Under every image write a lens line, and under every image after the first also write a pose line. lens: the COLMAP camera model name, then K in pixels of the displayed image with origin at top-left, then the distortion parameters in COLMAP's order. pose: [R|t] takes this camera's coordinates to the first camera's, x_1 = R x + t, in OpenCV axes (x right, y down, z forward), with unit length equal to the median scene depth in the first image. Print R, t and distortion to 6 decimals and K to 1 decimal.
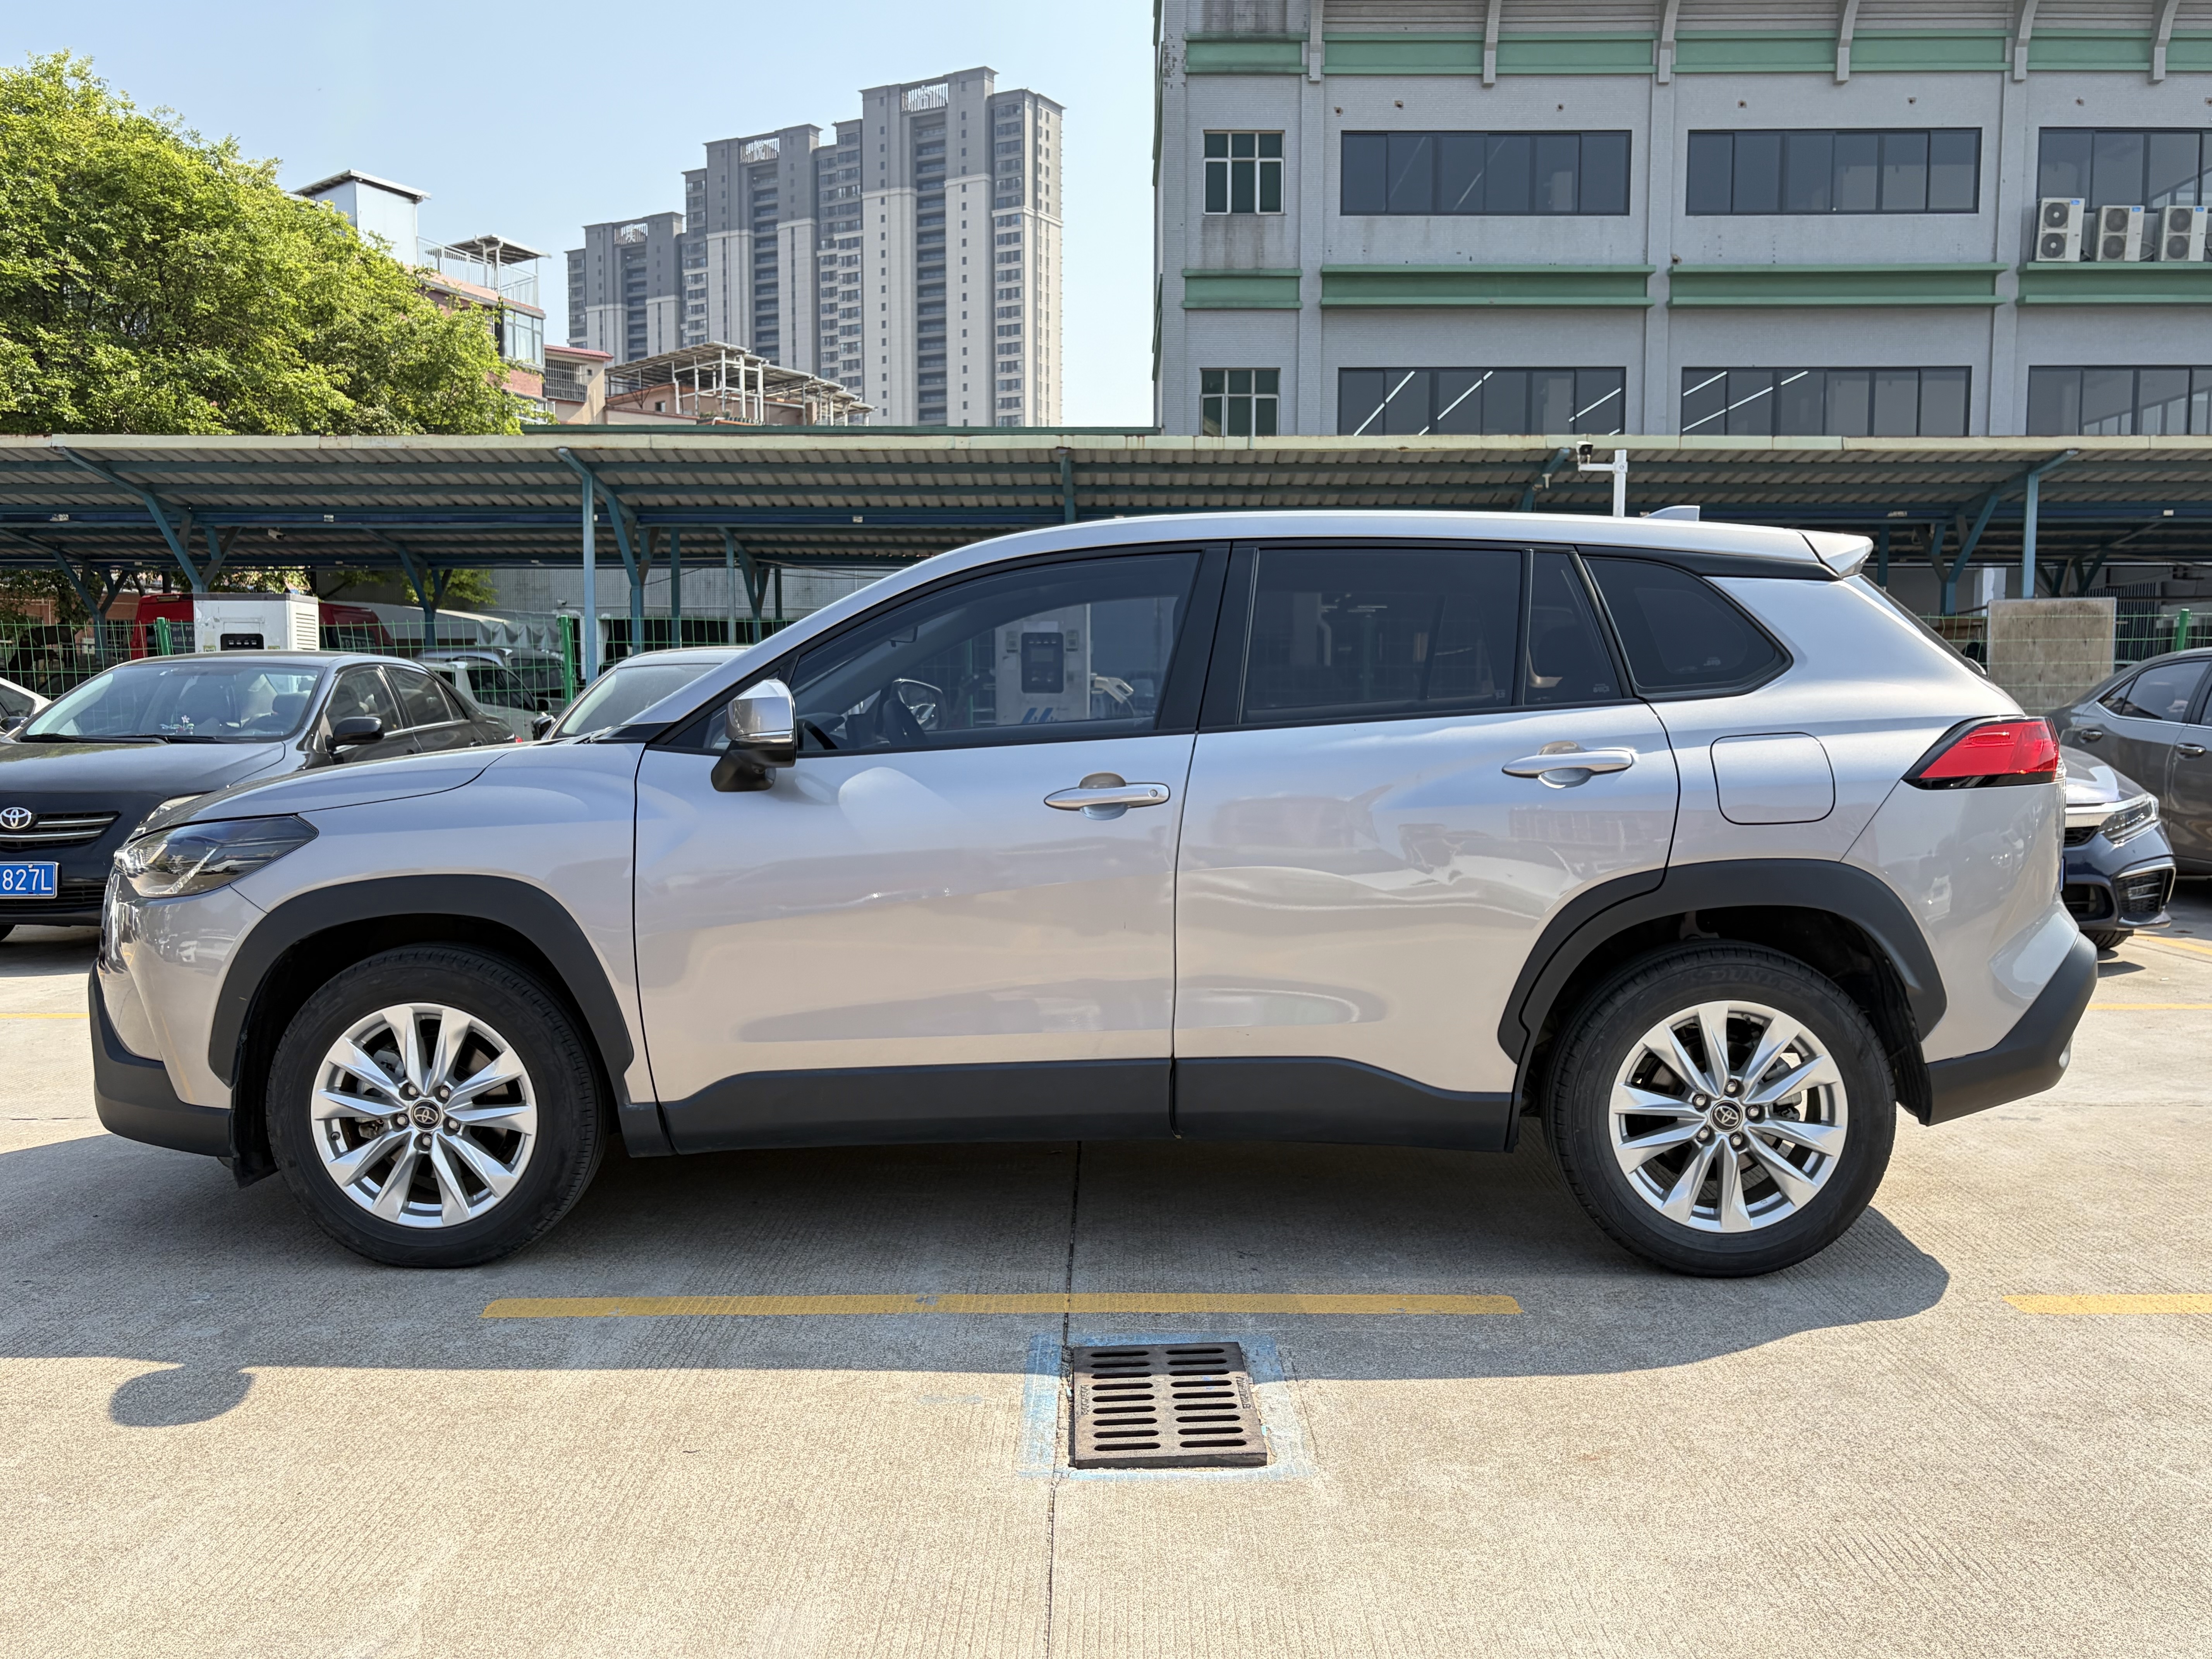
lens RADIAL K [[1876.3, 0, 1106.0], [0, 1876.3, 829.5], [0, 0, 1]] dist [0.000534, -0.000407]
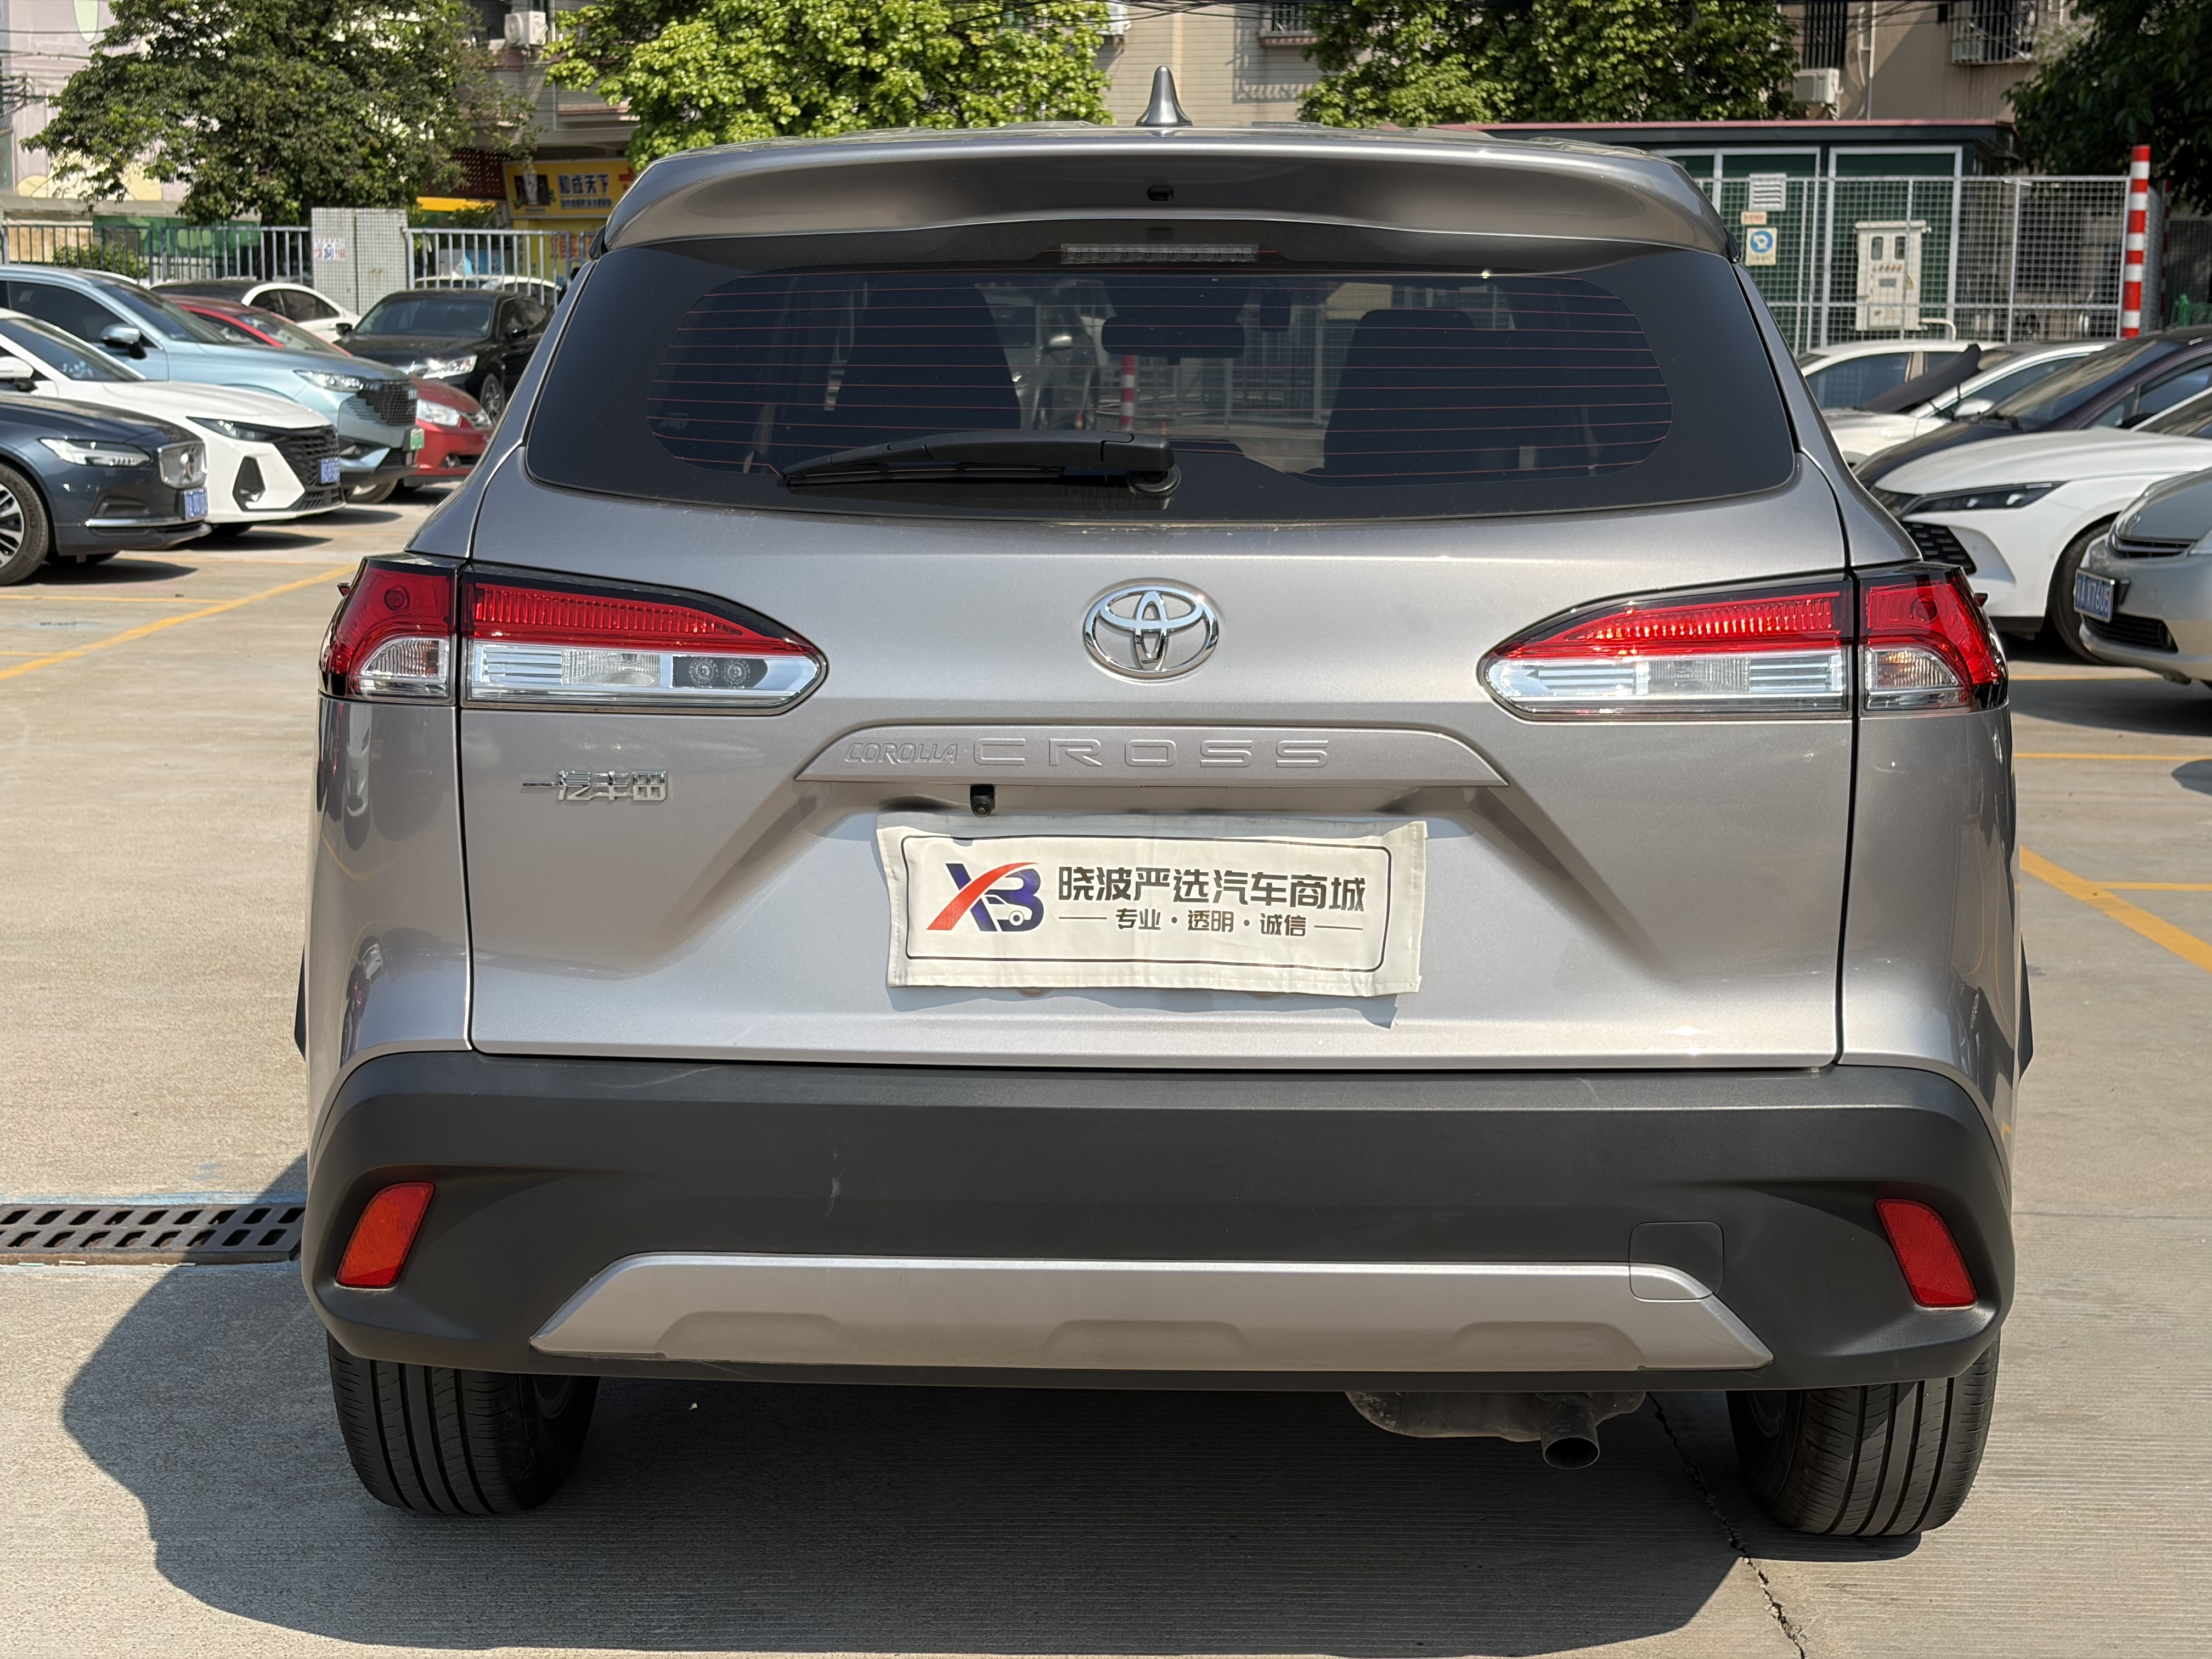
lens RADIAL K [[3329.8, 0, 1105.6], [0, 3329.8, 843.0], [0, 0, 1]] dist [0.224569, -0.893402]
pose [[-0.032192, 0.136006, -0.990185, 1.447826], [-0.069683, 0.987982, 0.137969, -0.128836], [0.997050, 0.073440, -0.022328, 1.329165]]
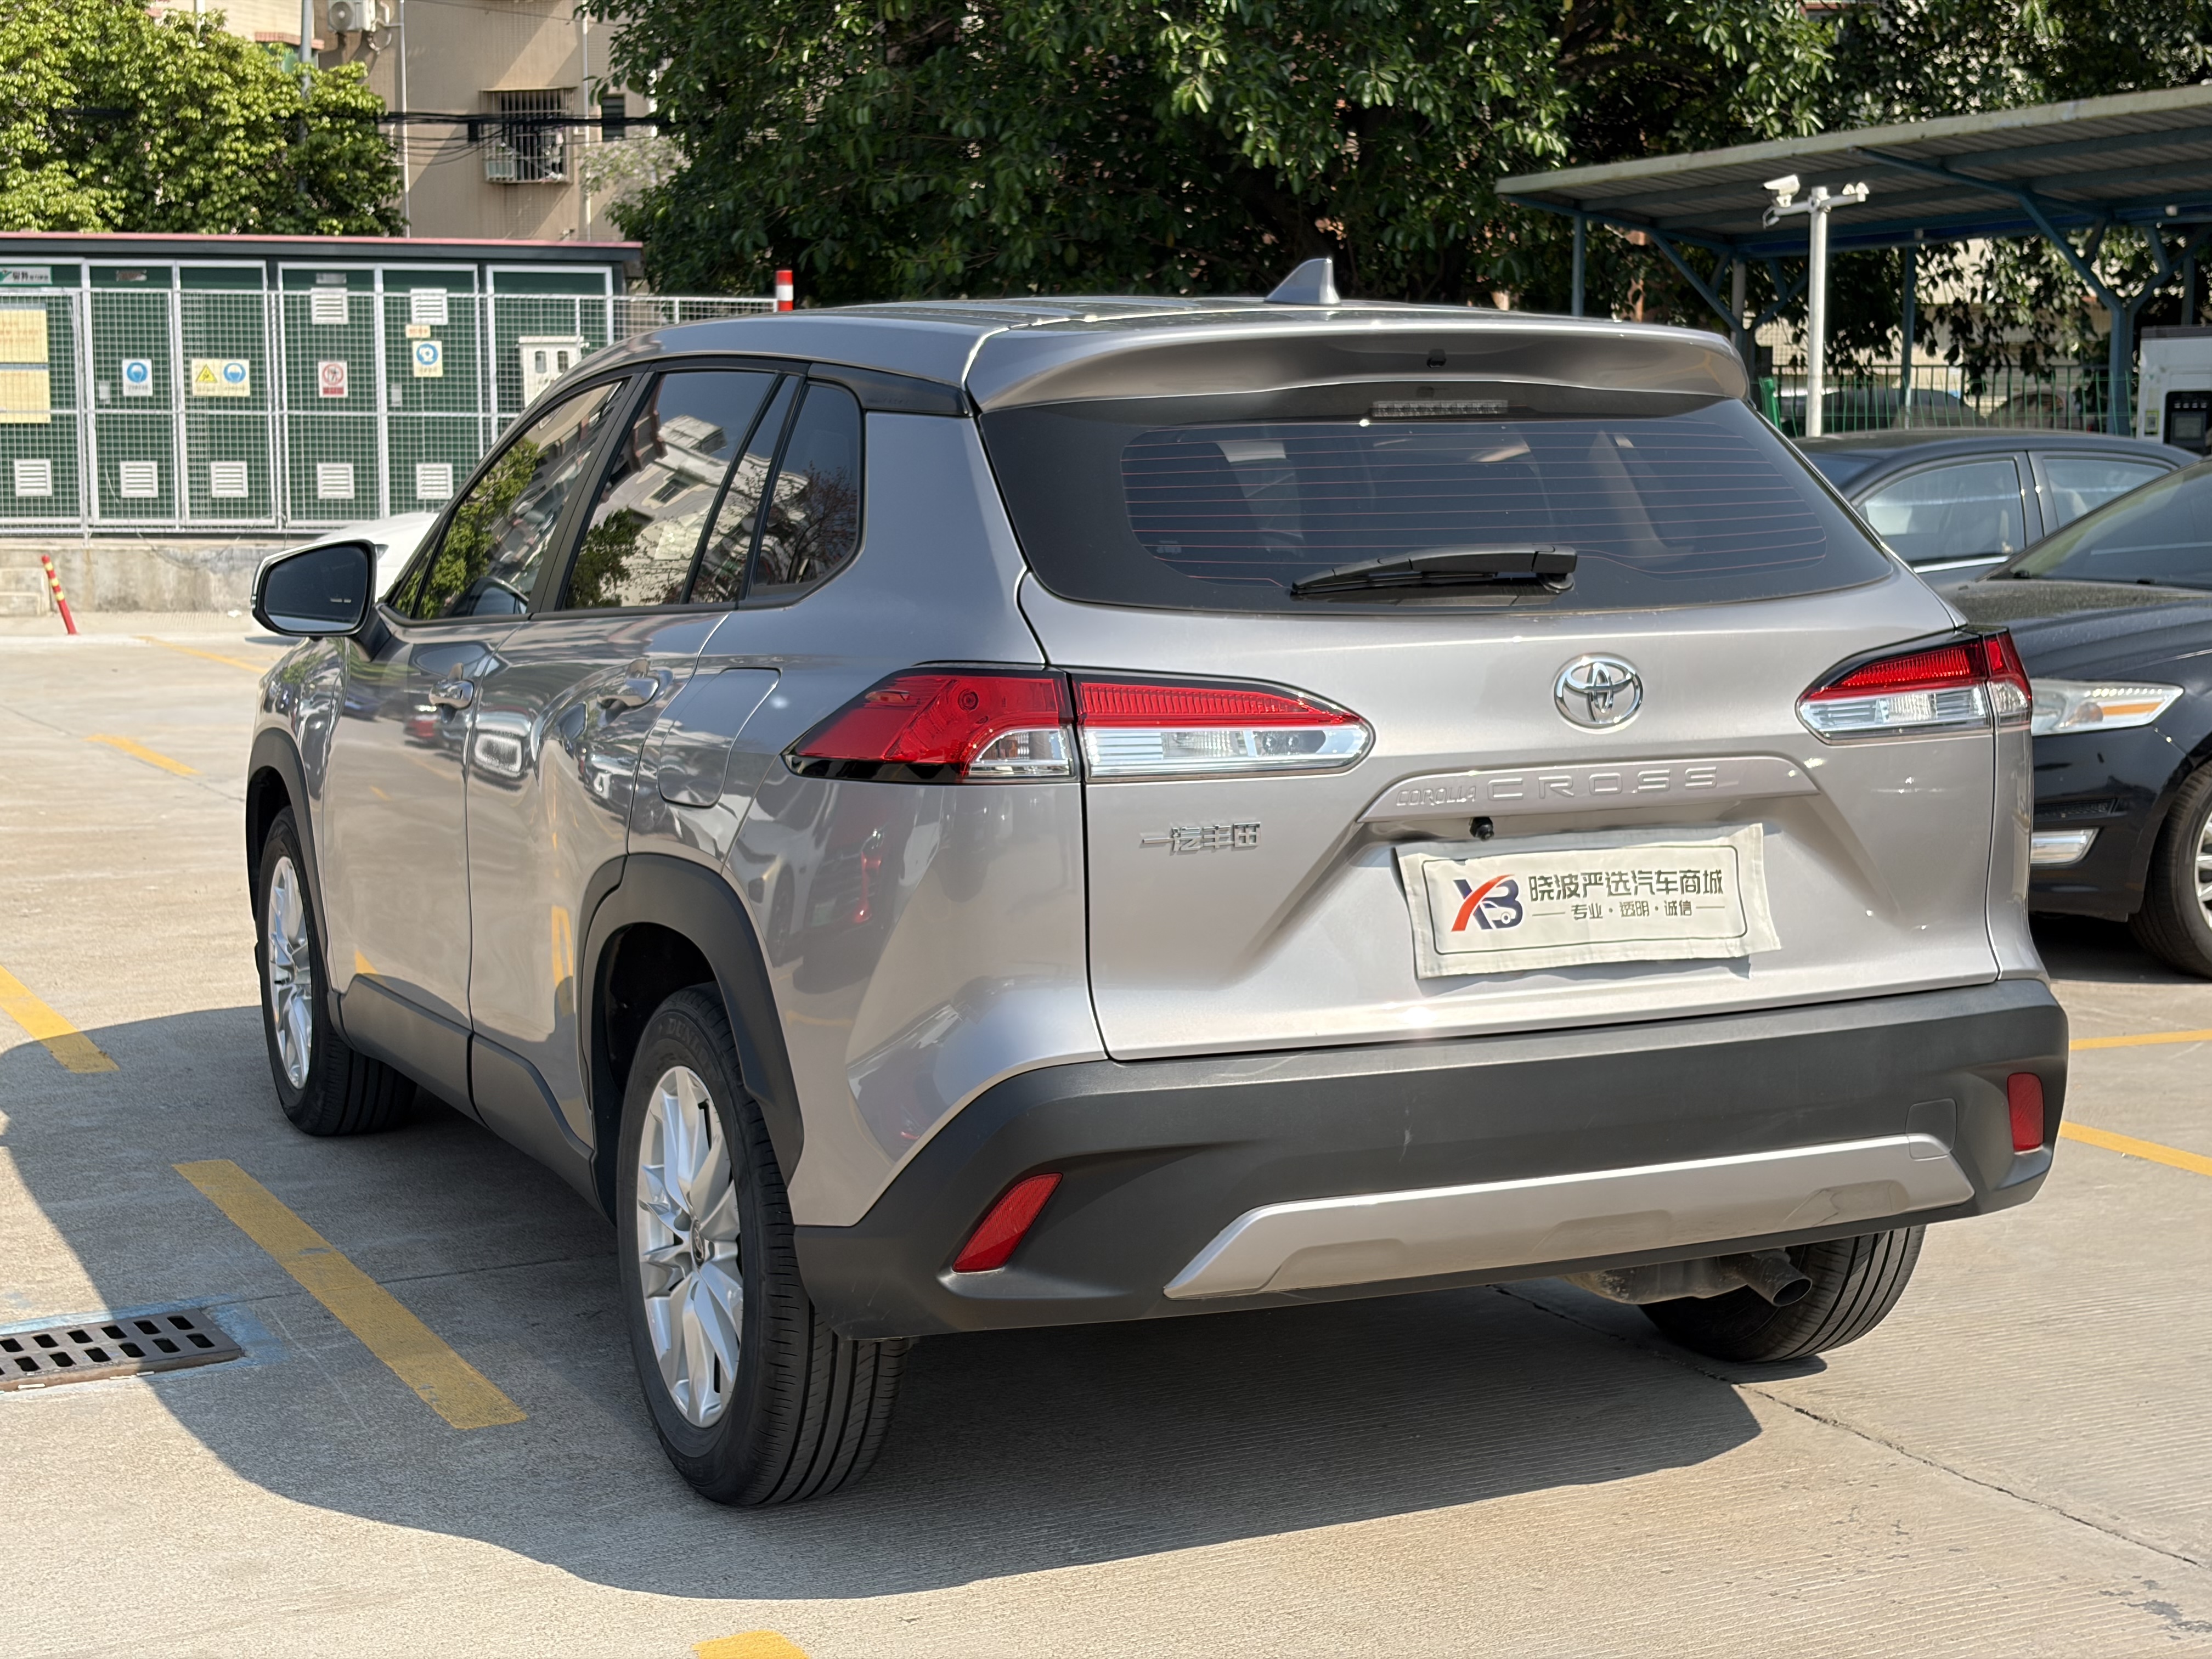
lens RADIAL K [[3329.8, 0, 1105.6], [0, 3329.8, 843.0], [0, 0, 1]] dist [0.224569, -0.893402]
pose [[0.410632, 0.093146, -0.907031, 1.561661], [-0.045790, 0.995620, 0.081513, -0.099380], [0.910651, 0.008061, 0.413098, 0.693500]]
